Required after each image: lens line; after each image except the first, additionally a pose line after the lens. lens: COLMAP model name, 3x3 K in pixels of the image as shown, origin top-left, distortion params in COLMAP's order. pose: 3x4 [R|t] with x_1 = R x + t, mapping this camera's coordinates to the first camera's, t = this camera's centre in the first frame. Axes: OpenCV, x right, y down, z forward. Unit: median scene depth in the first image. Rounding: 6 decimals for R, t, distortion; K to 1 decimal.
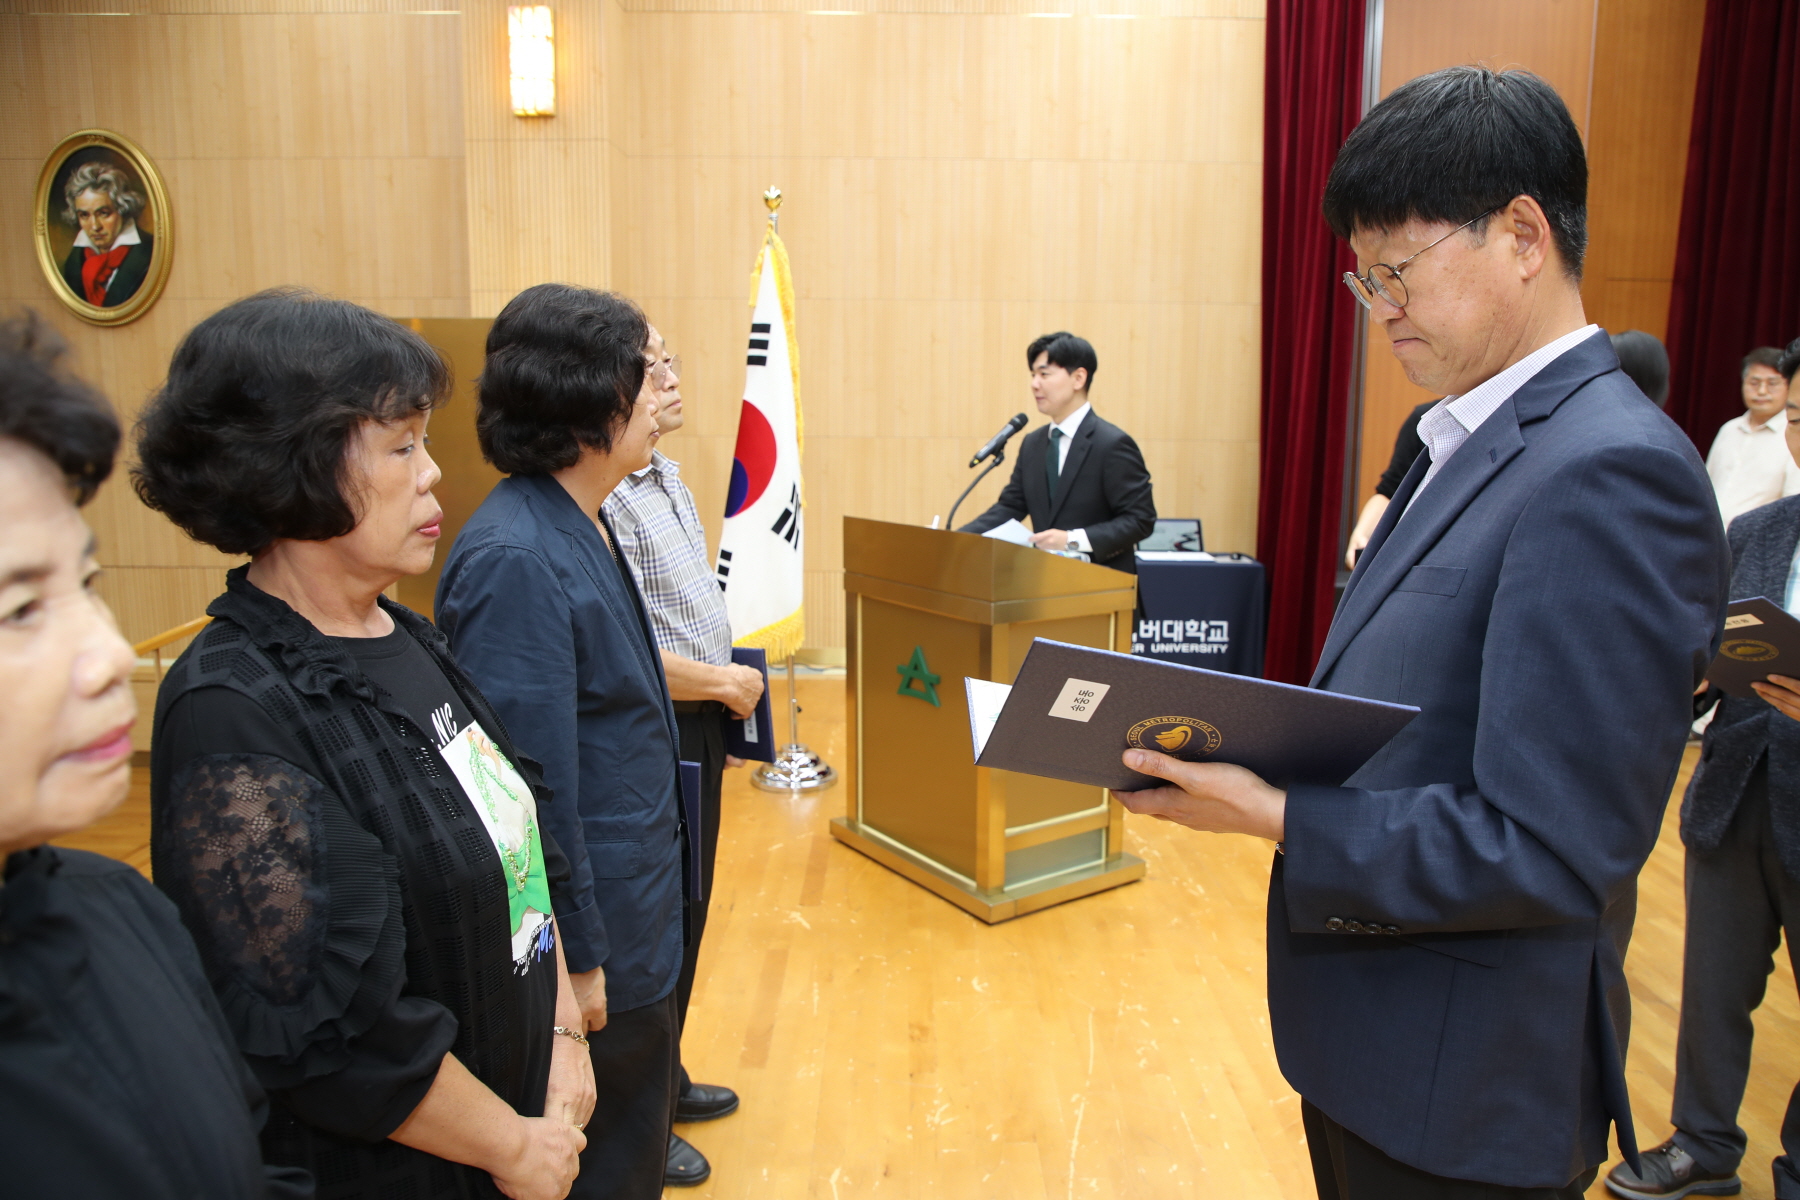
lens RADIAL K [[1250.1, 0, 900.0], [0, 1250.1, 600.0], [0, 0, 1]] dist [-0.064487, 0.036752]
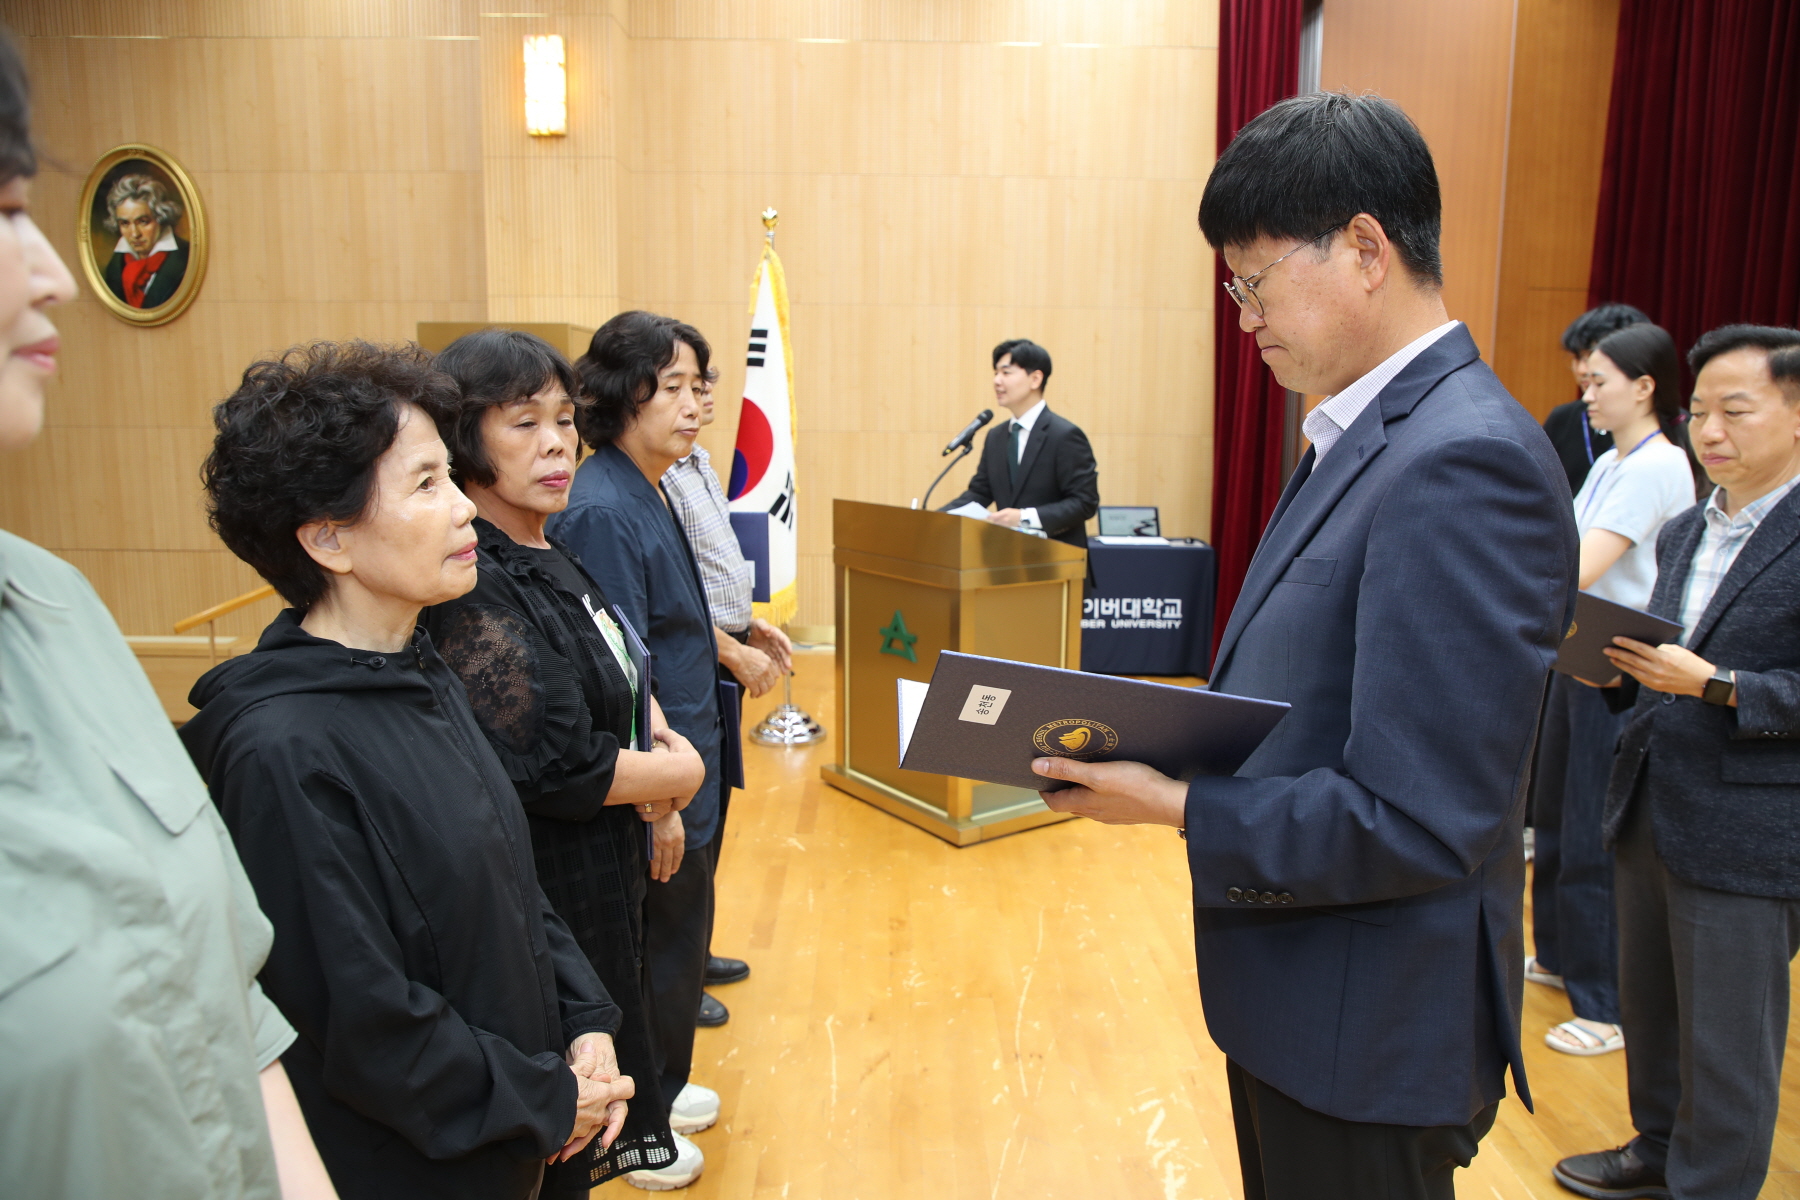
lens RADIAL K [[1255.1, 0, 900.0], [0, 1255.1, 600.0], [0, 0, 1]] dist [-0.064180, 0.039351]
pose [[0.999913, 0.000534, 0.013171, 0.000951], [-0.000559, 0.999998, 0.001871, 0.019857], [-0.013170, -0.001879, 0.999912, -0.128046]]
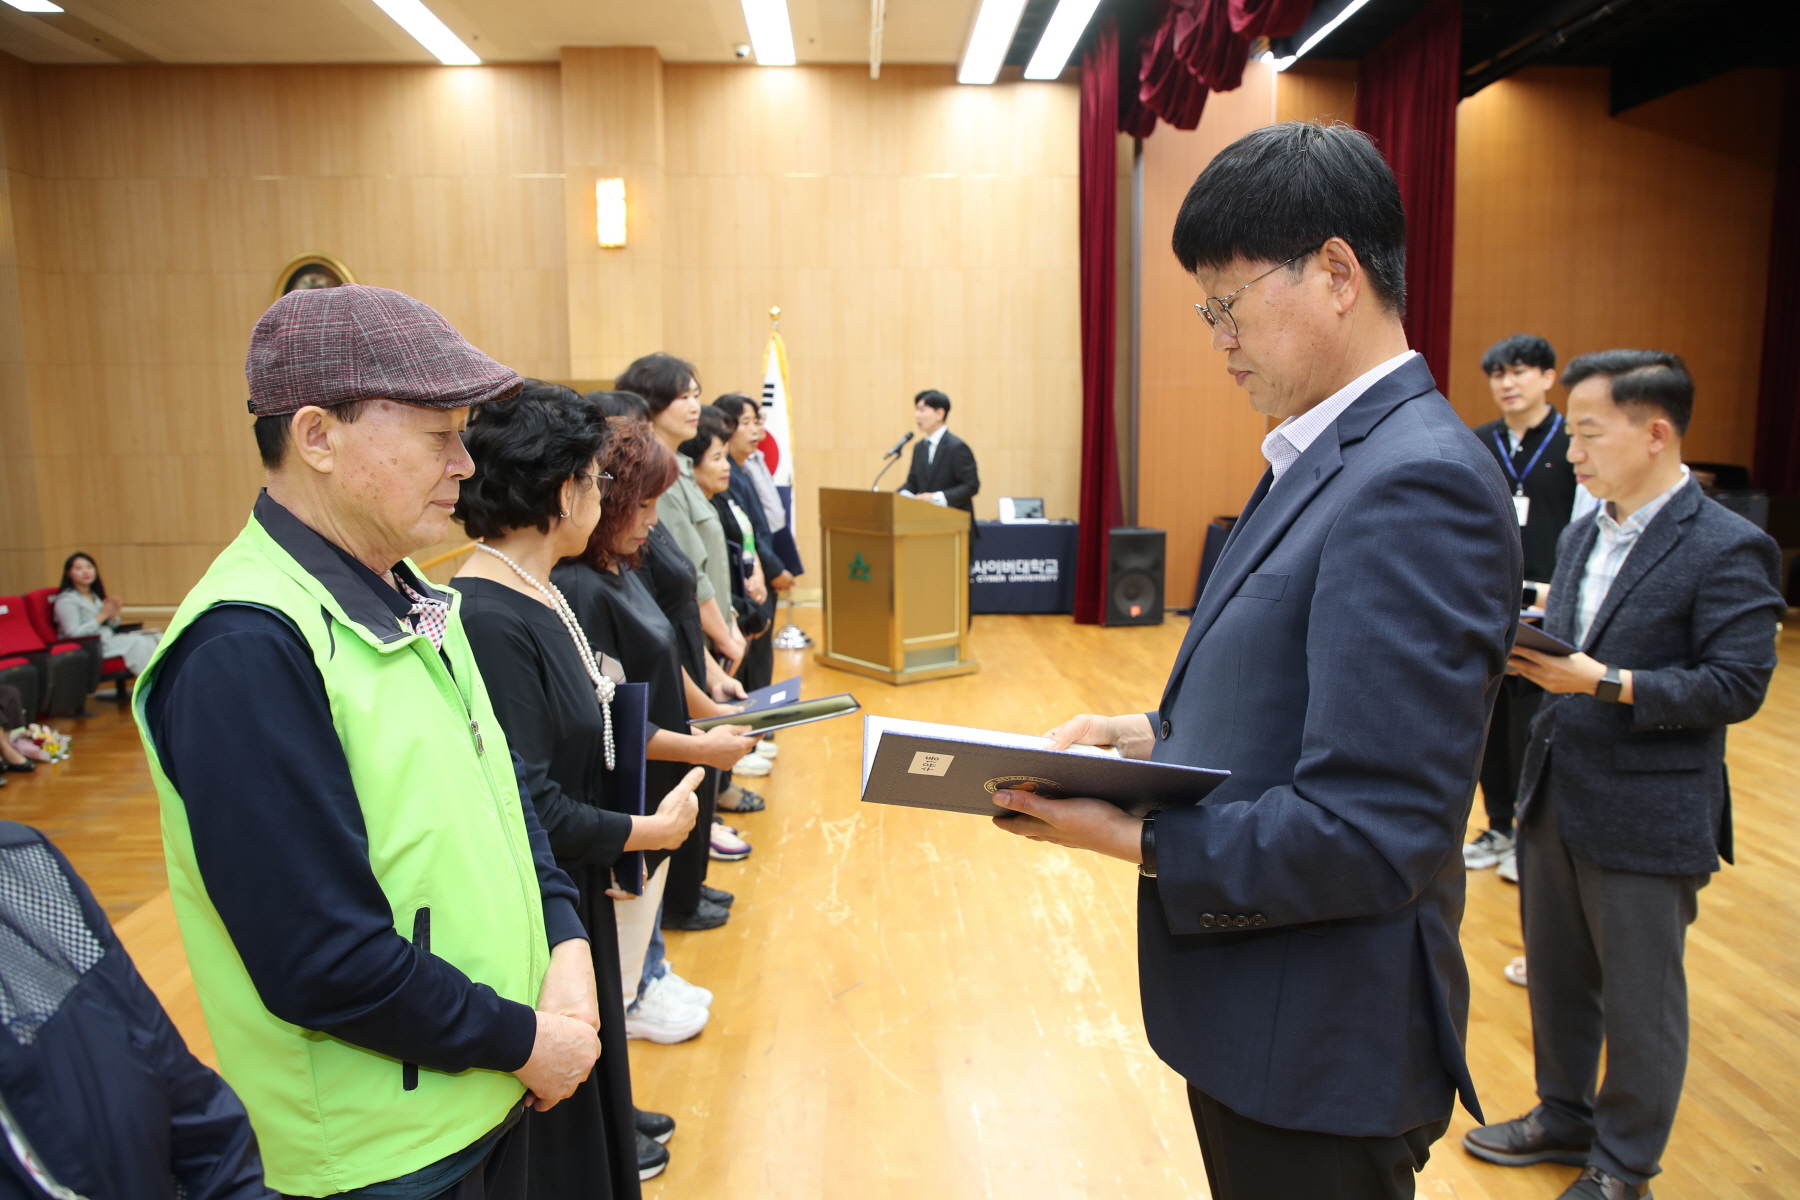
lens RADIAL K [[1253.4, 0, 900.0], [0, 1253.4, 600.0], [0, 0, 1]] dist [-0.064301, 0.038962]
pose [[0.999227, -0.017164, 0.035362, 0.006411], [0.017781, 0.999694, -0.017192, 0.116623], [-0.035056, 0.017807, 0.999227, -0.754504]]
